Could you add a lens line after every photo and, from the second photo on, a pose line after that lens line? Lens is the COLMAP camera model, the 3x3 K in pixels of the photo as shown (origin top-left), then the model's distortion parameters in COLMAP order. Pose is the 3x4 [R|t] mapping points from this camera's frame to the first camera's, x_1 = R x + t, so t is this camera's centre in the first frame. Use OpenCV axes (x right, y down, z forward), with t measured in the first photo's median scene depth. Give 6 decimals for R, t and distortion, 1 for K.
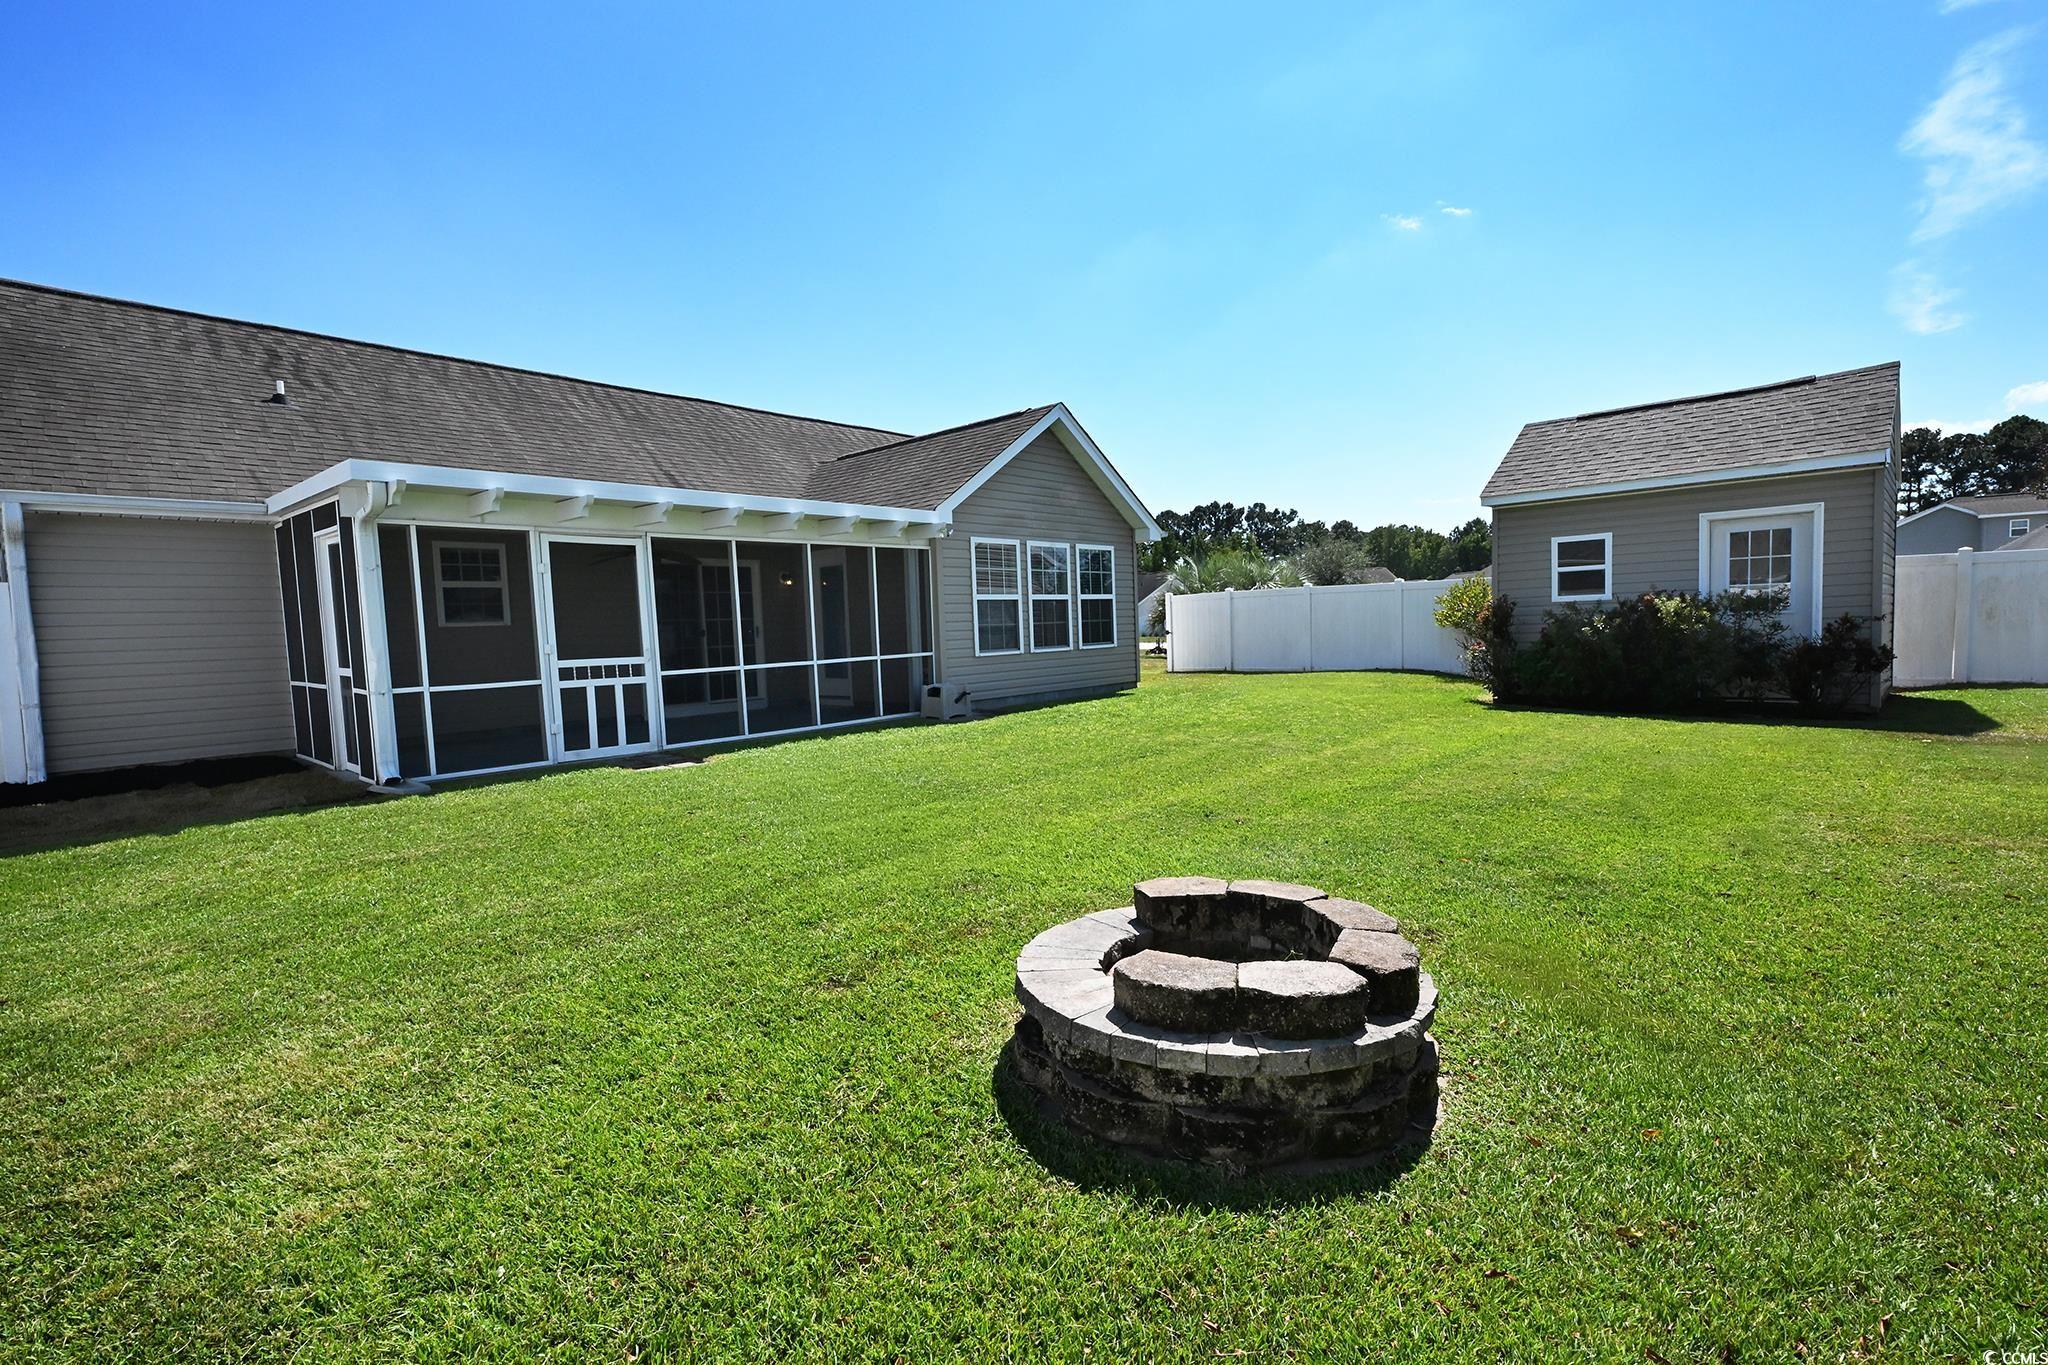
lens RADIAL K [[919.5, 0, 1020.9], [0, 919.5, 683.9], [0, 0, 1]] dist [-0.003538, 0.001764]
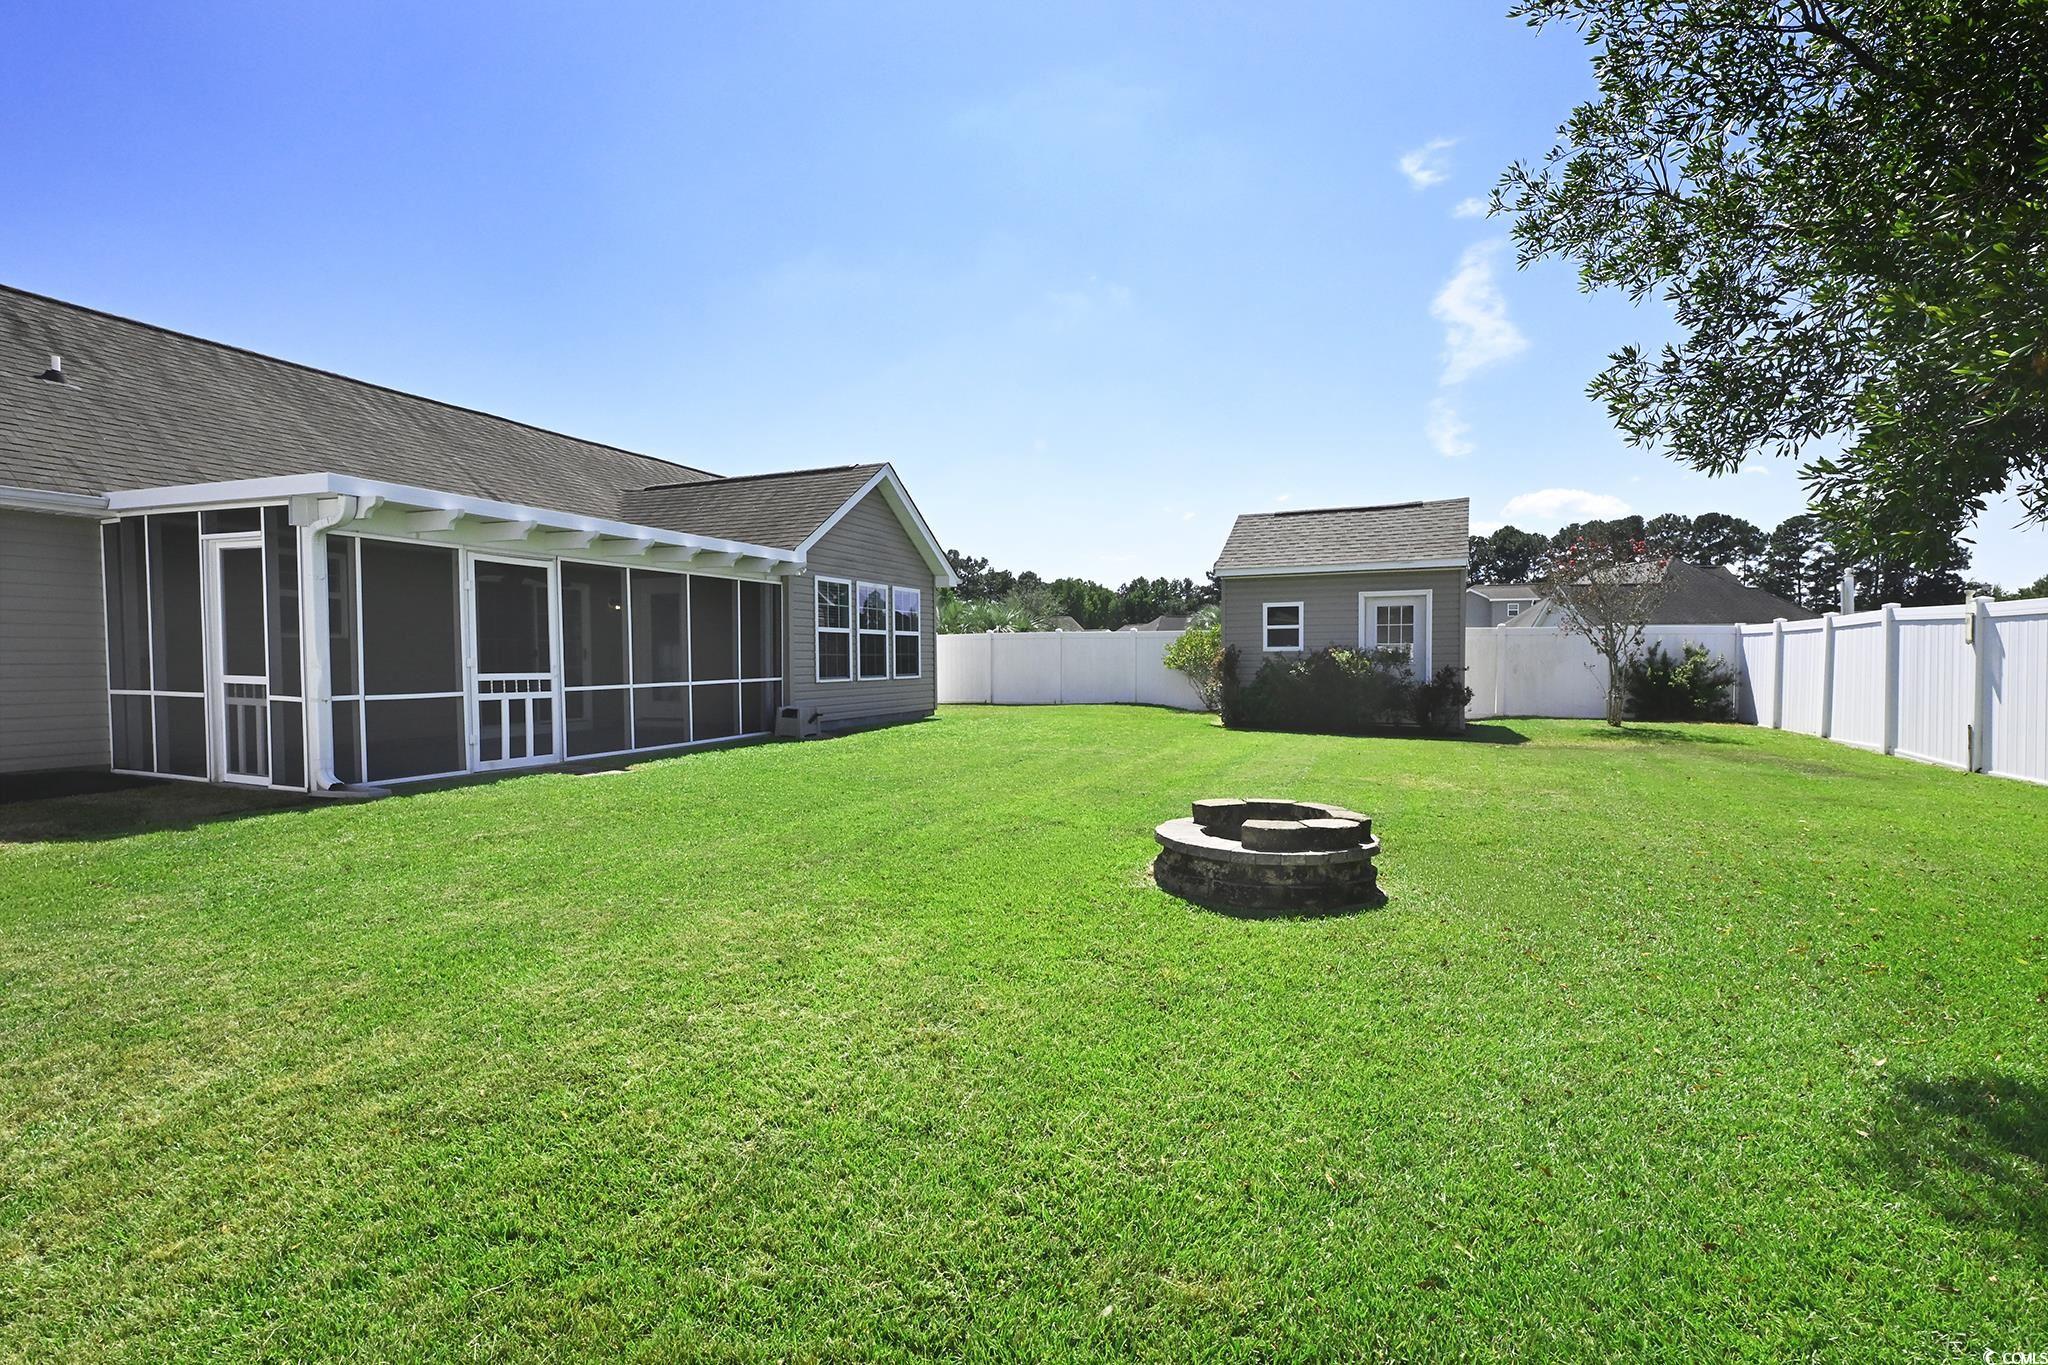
lens RADIAL K [[919.5, 0, 1028.1], [0, 919.5, 675.4], [0, 0, 1]] dist [-0.003538, 0.001764]
pose [[0.941288, 0.025037, 0.336675, -0.213847], [-0.007630, 0.998569, -0.052929, 0.021208], [-0.337519, 0.047253, 0.940132, -0.149576]]
